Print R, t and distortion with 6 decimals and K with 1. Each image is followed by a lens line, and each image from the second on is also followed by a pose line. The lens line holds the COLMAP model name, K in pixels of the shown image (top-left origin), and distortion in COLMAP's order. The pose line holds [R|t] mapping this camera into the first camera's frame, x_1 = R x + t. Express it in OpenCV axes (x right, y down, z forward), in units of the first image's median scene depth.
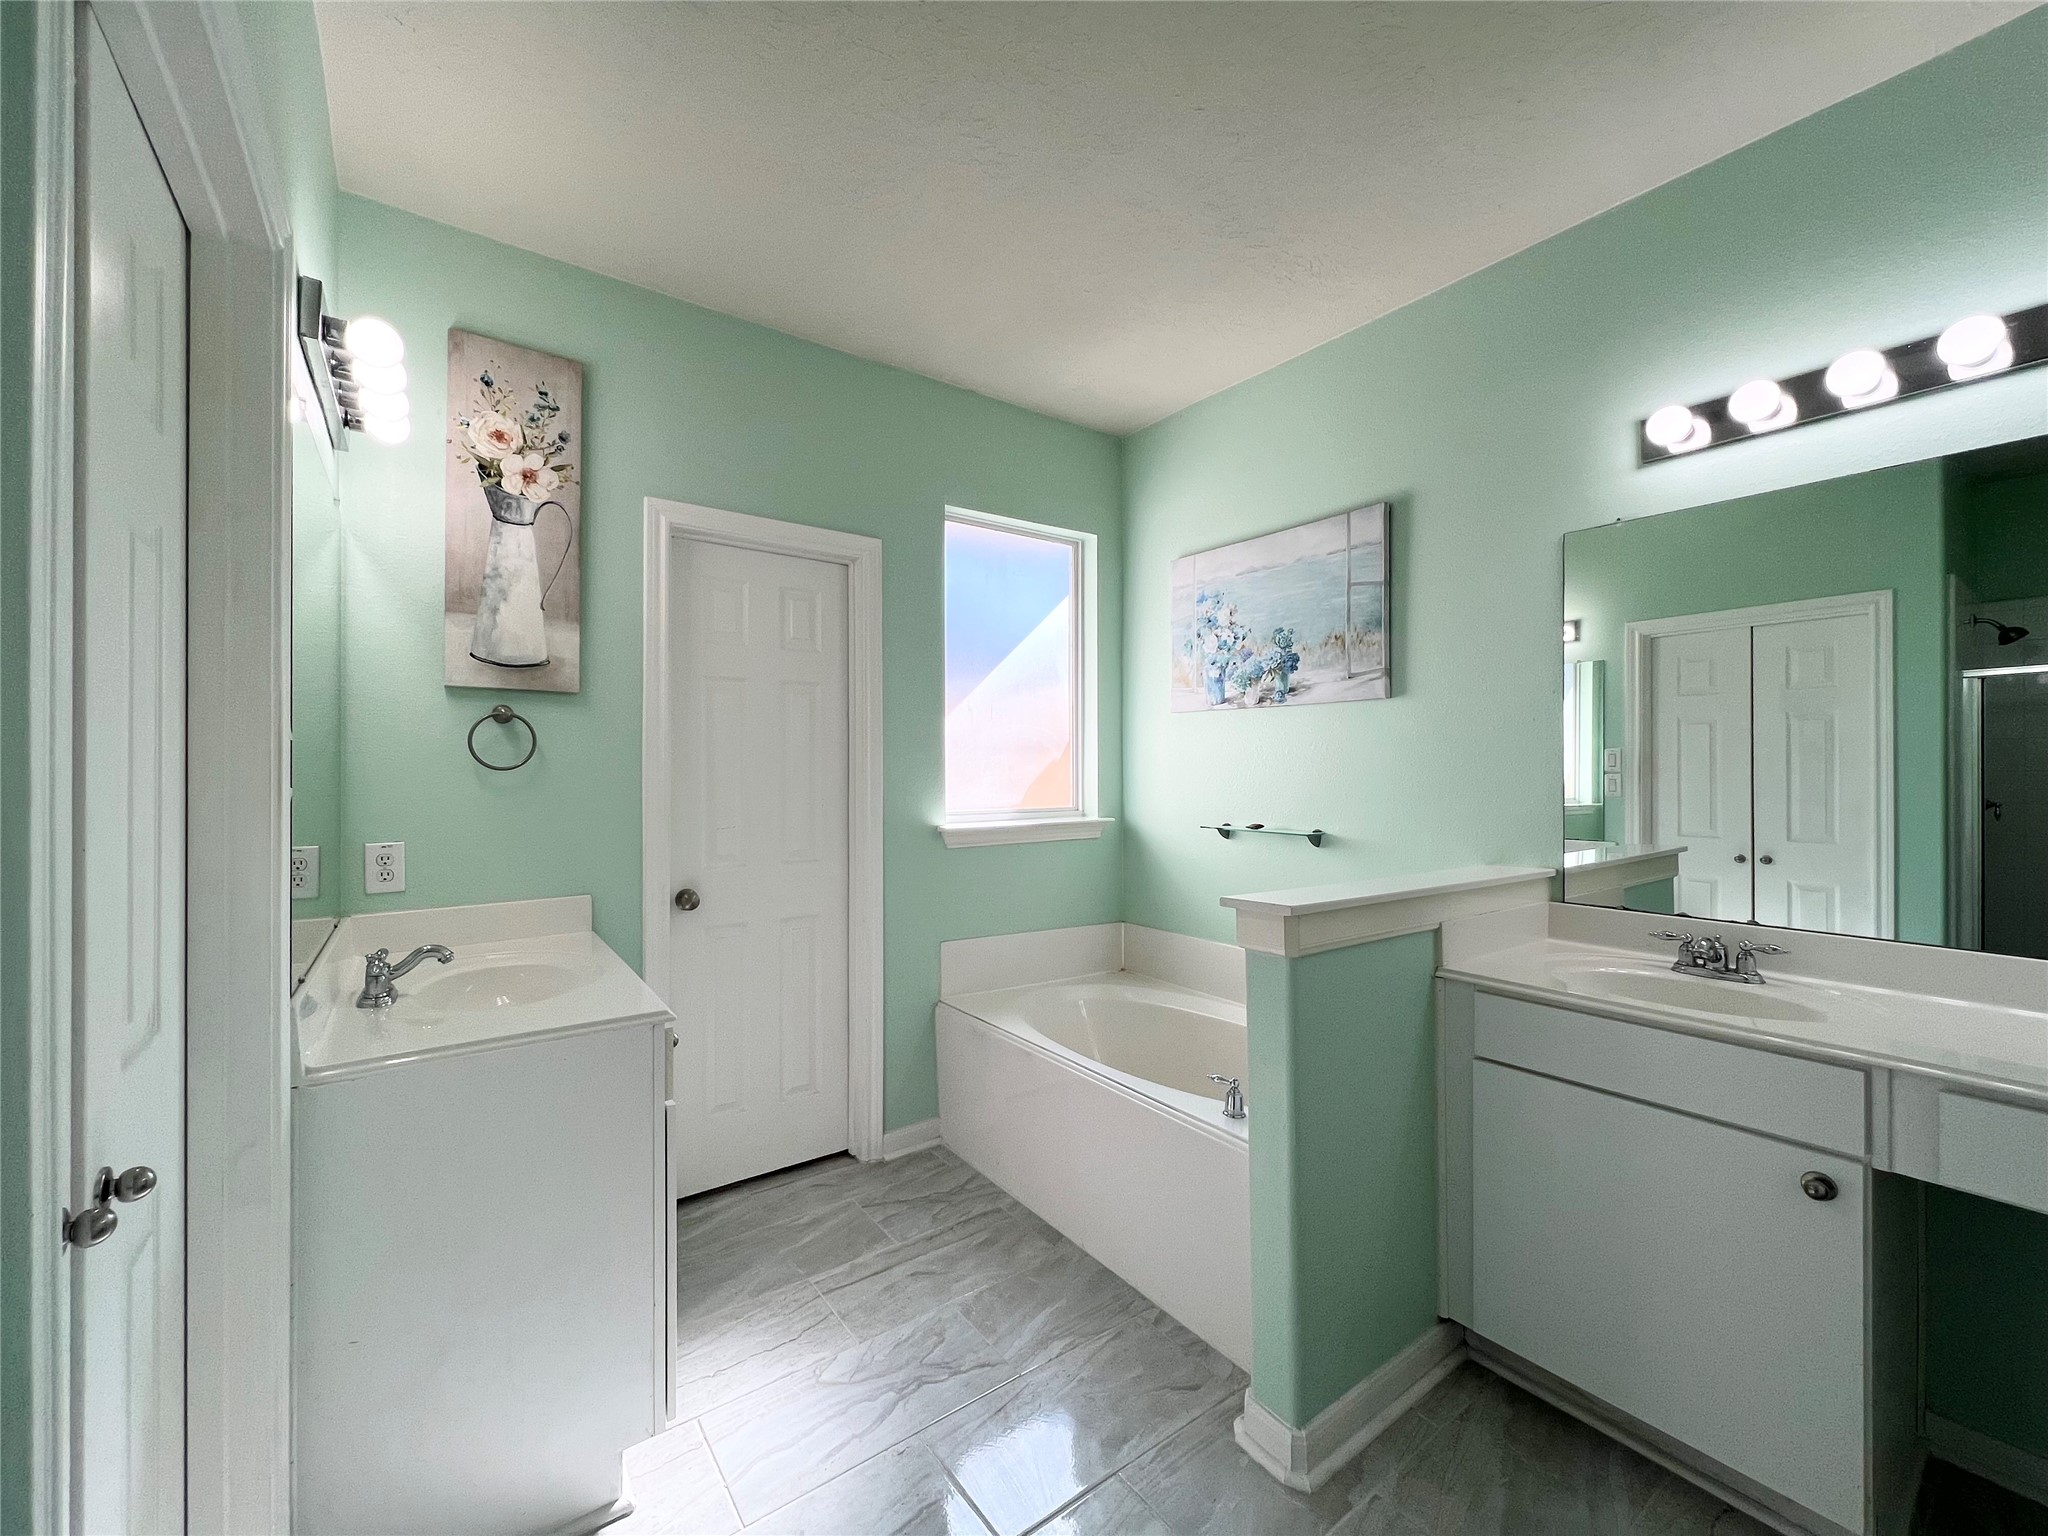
lens RADIAL K [[817.5, 0, 1021.5], [0, 817.5, 765.1], [0, 0, 1]] dist [-0.003210, 0.000663]
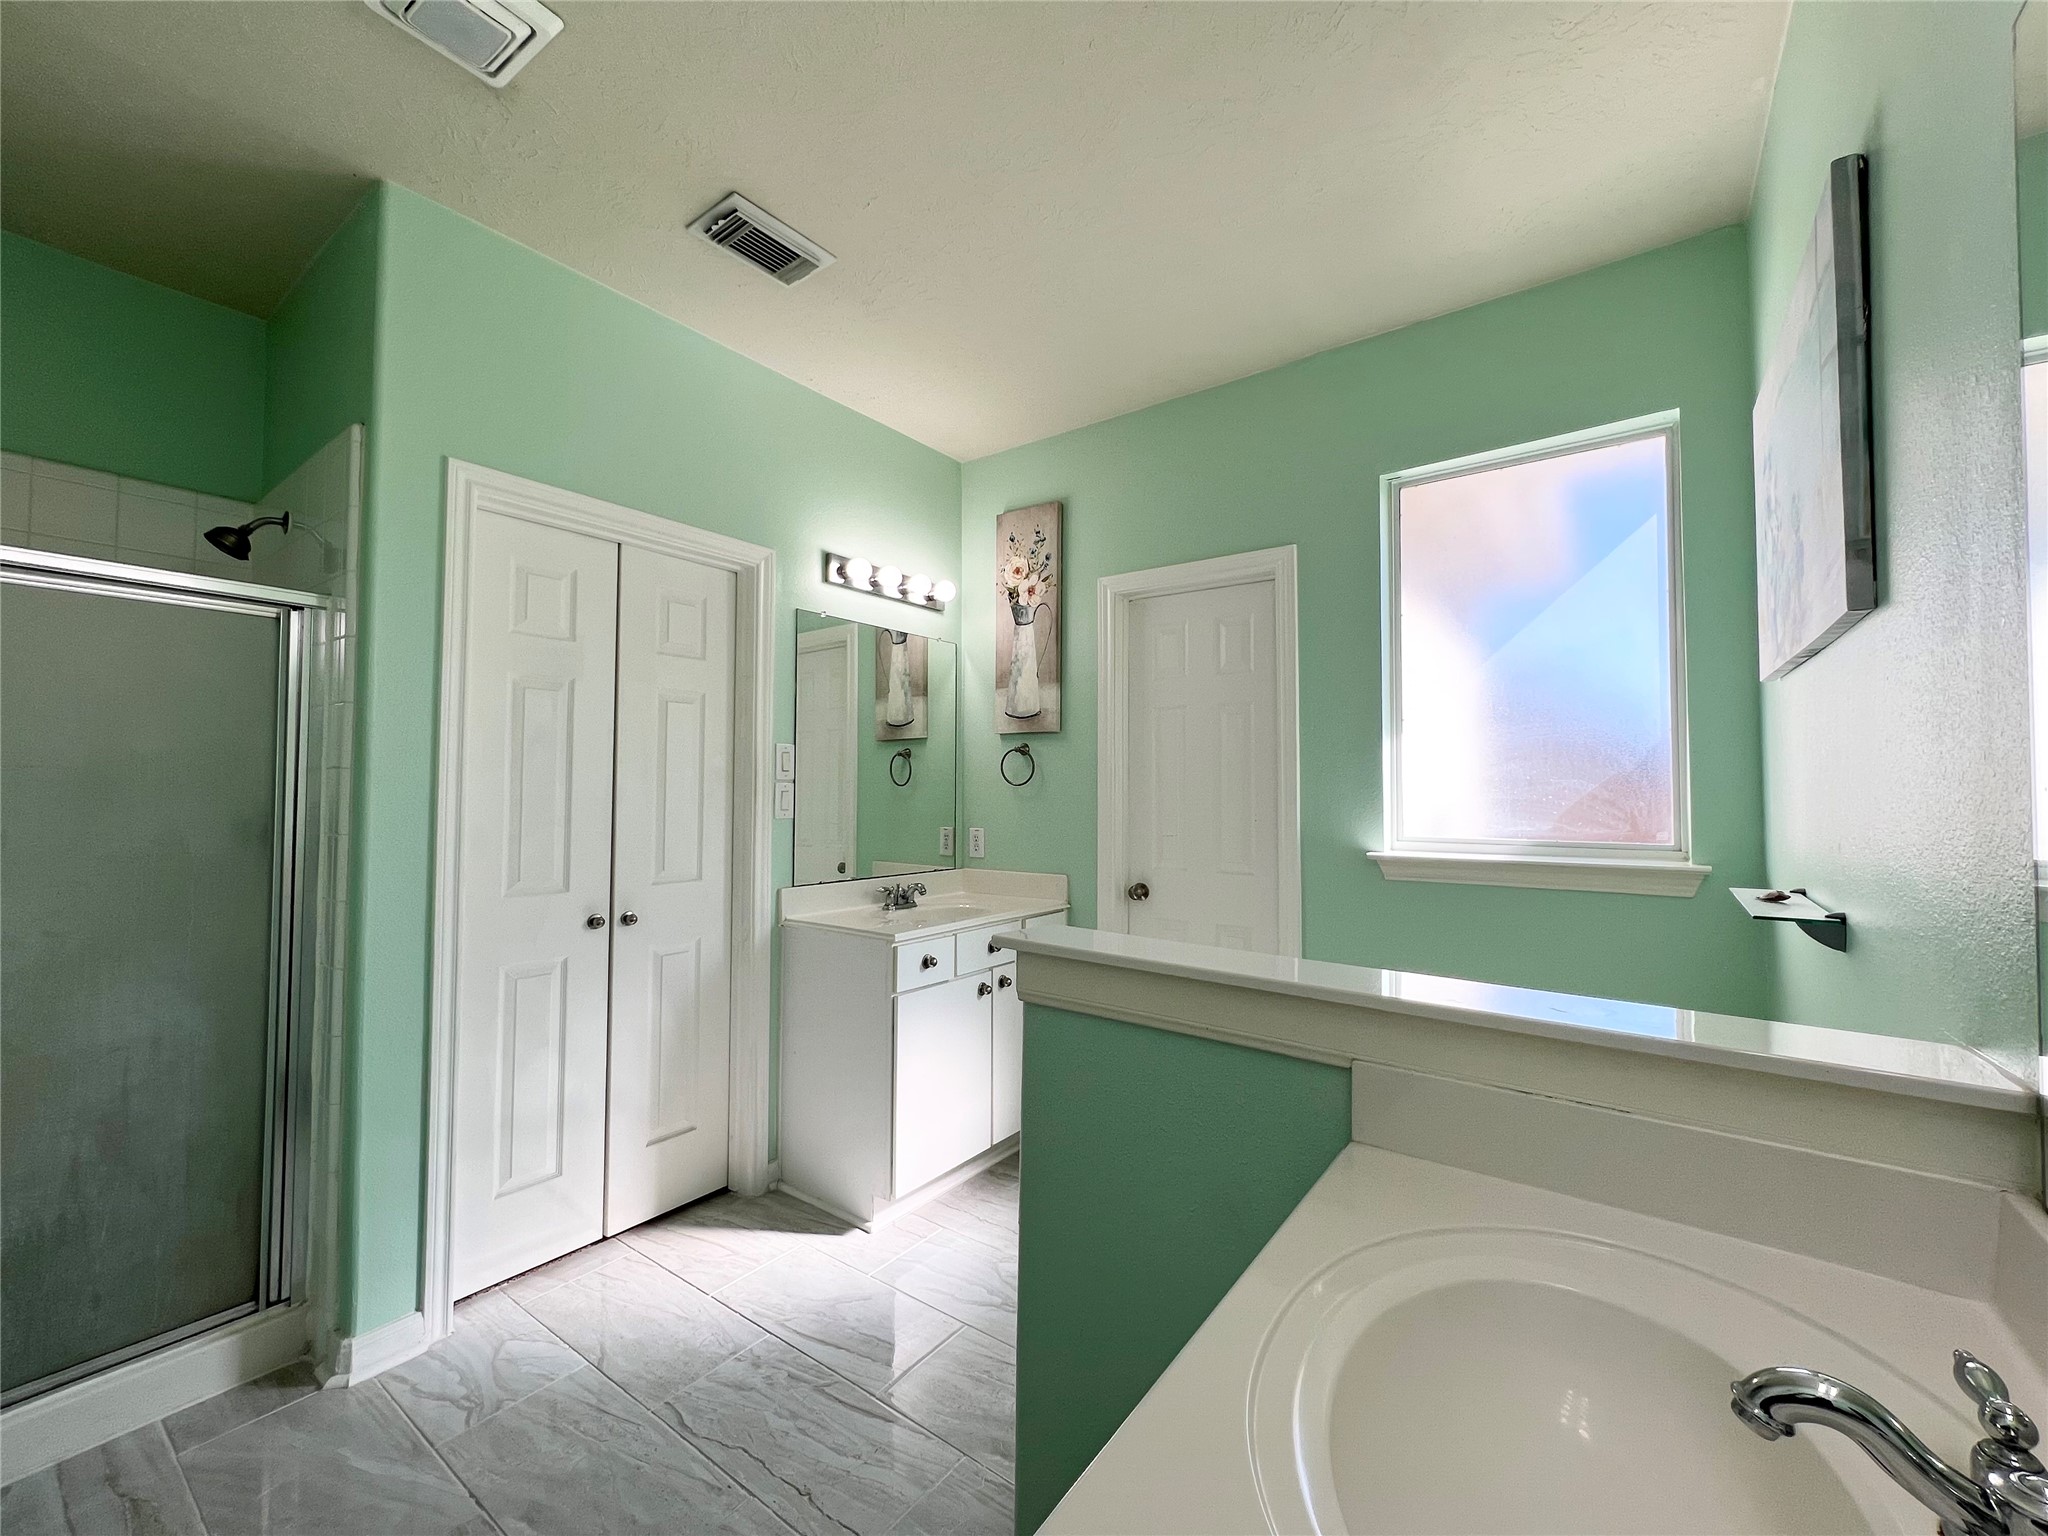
lens RADIAL K [[817.5, 0, 1021.5], [0, 817.5, 765.1], [0, 0, 1]] dist [-0.003210, 0.000663]
pose [[0.303905, -0.027107, -0.952317, 0.820632], [0.003189, 0.999618, -0.027436, 0.009076], [0.952697, 0.005301, 0.303875, 0.528164]]
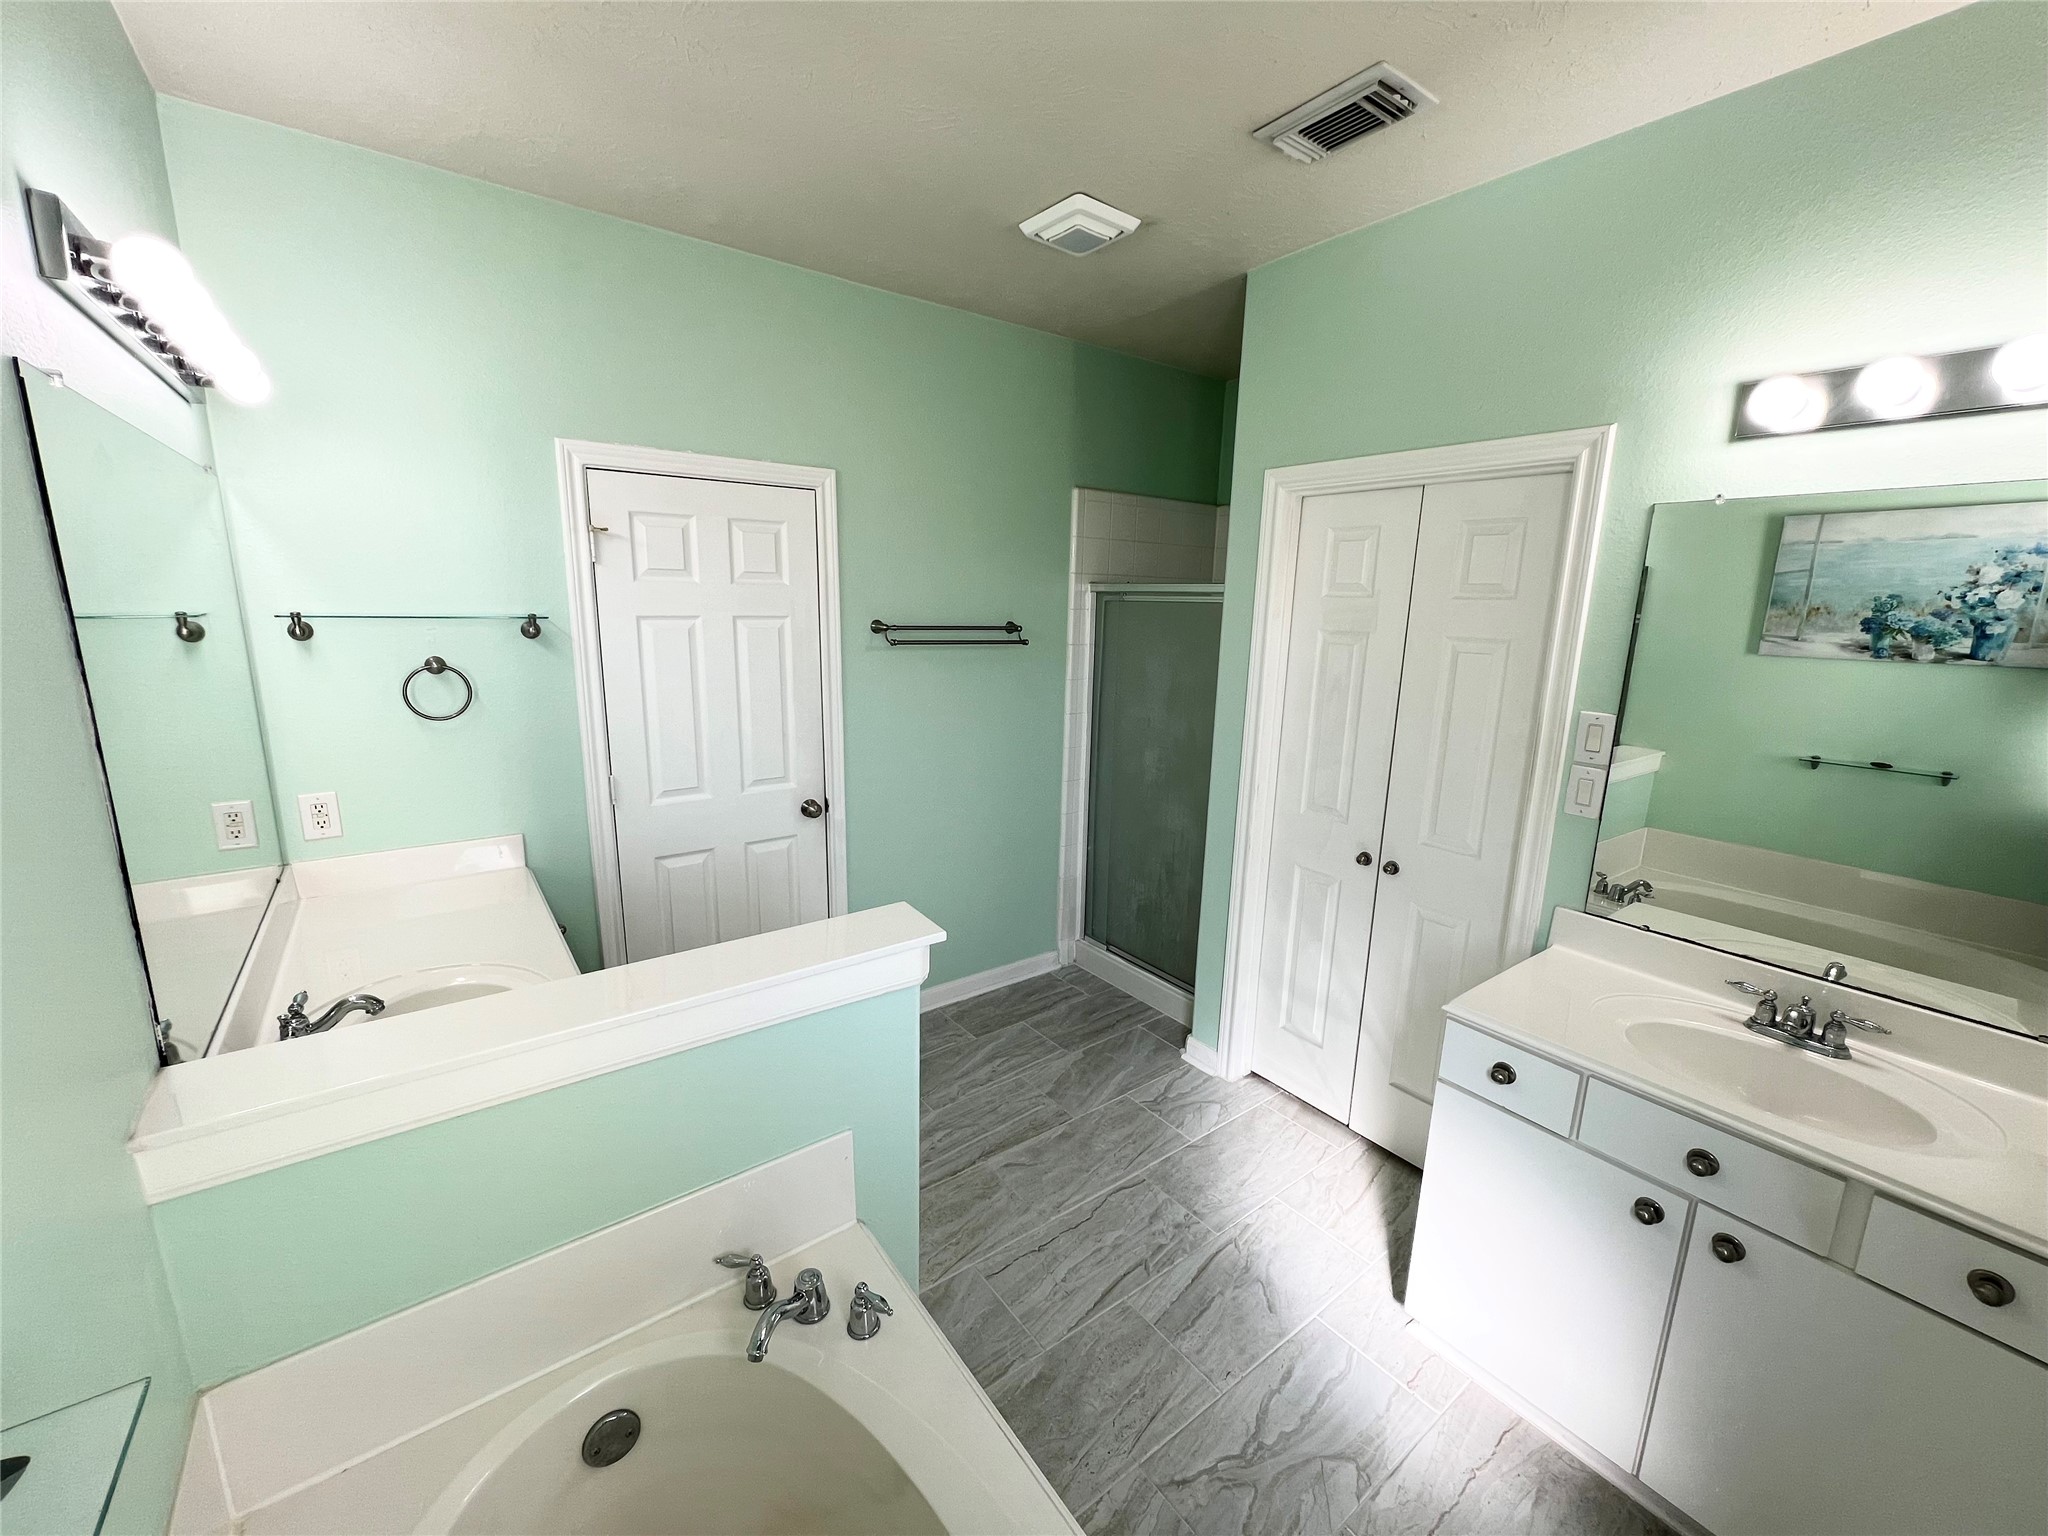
lens RADIAL K [[817.5, 0, 1021.5], [0, 817.5, 765.1], [0, 0, 1]] dist [-0.003210, 0.000663]
pose [[-0.999704, -0.013886, -0.019979, 0.132486], [-0.017462, 0.981286, 0.191763, -0.164422], [0.016942, 0.192055, -0.981238, 1.440652]]
